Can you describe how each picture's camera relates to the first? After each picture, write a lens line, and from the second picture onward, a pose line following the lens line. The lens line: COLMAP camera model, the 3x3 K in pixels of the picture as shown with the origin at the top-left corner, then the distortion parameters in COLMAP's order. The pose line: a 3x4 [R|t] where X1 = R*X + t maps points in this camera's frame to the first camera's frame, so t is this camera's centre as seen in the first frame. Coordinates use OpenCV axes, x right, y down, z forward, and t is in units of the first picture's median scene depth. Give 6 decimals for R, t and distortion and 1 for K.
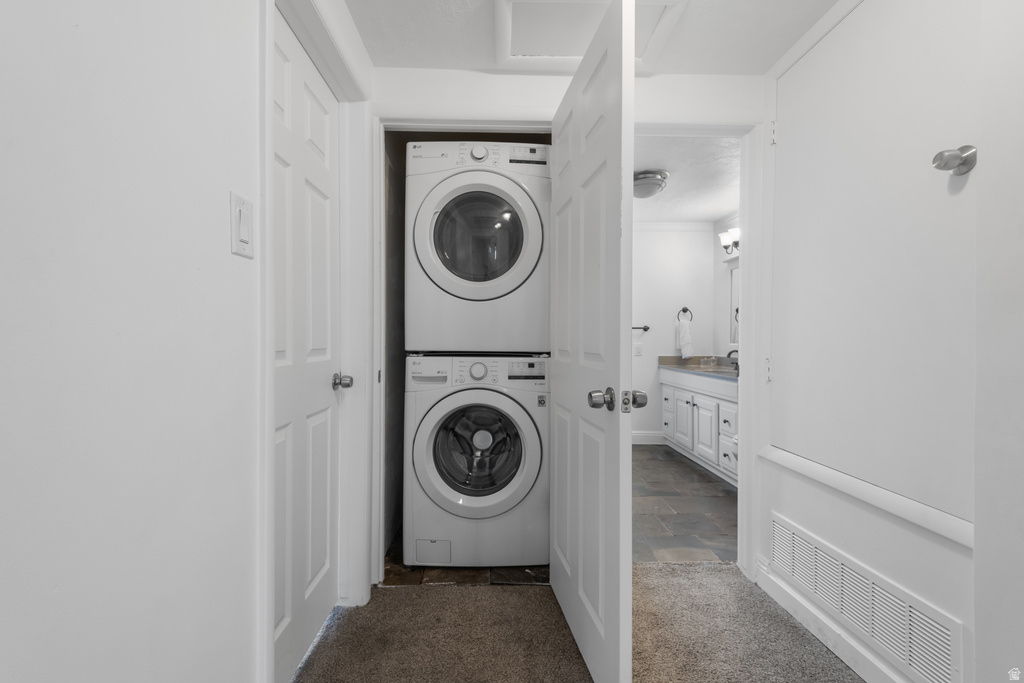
lens RADIAL K [[463.9, 0, 506.9], [0, 463.9, 343.8], [0, 0, 1]] dist [0.023266, -0.000424]
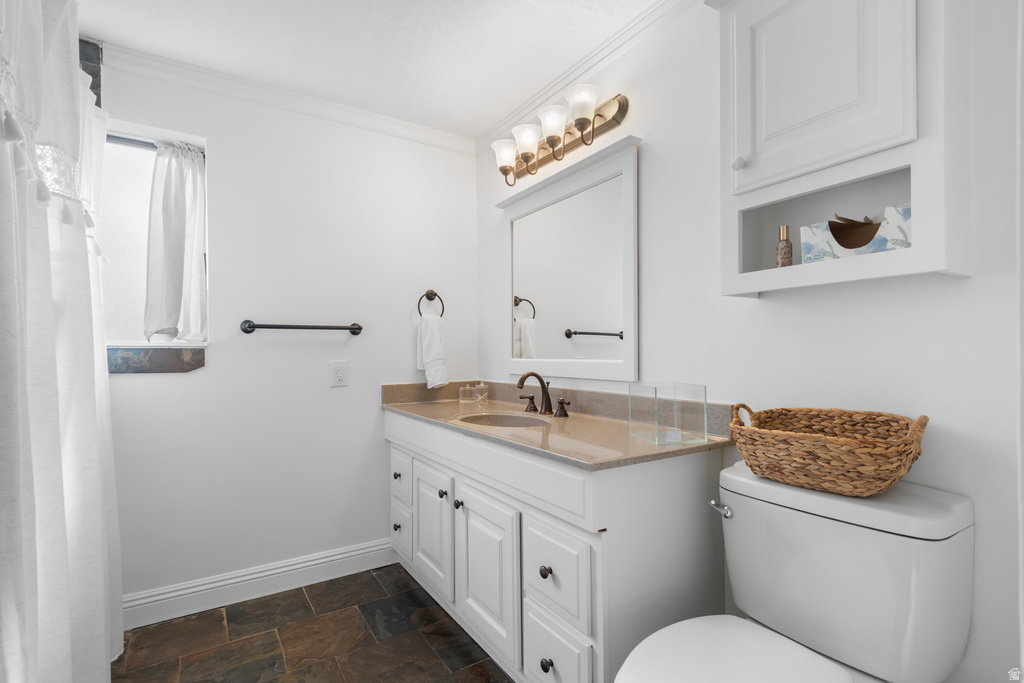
lens RADIAL K [[463.9, 0, 506.9], [0, 463.9, 343.8], [0, 0, 1]] dist [0.023266, -0.000424]
pose [[0.856207, -0.001948, 0.516630, 0.191992], [0.018441, 0.999471, -0.026793, -0.002402], [-0.516304, 0.032467, 0.855789, 0.527632]]
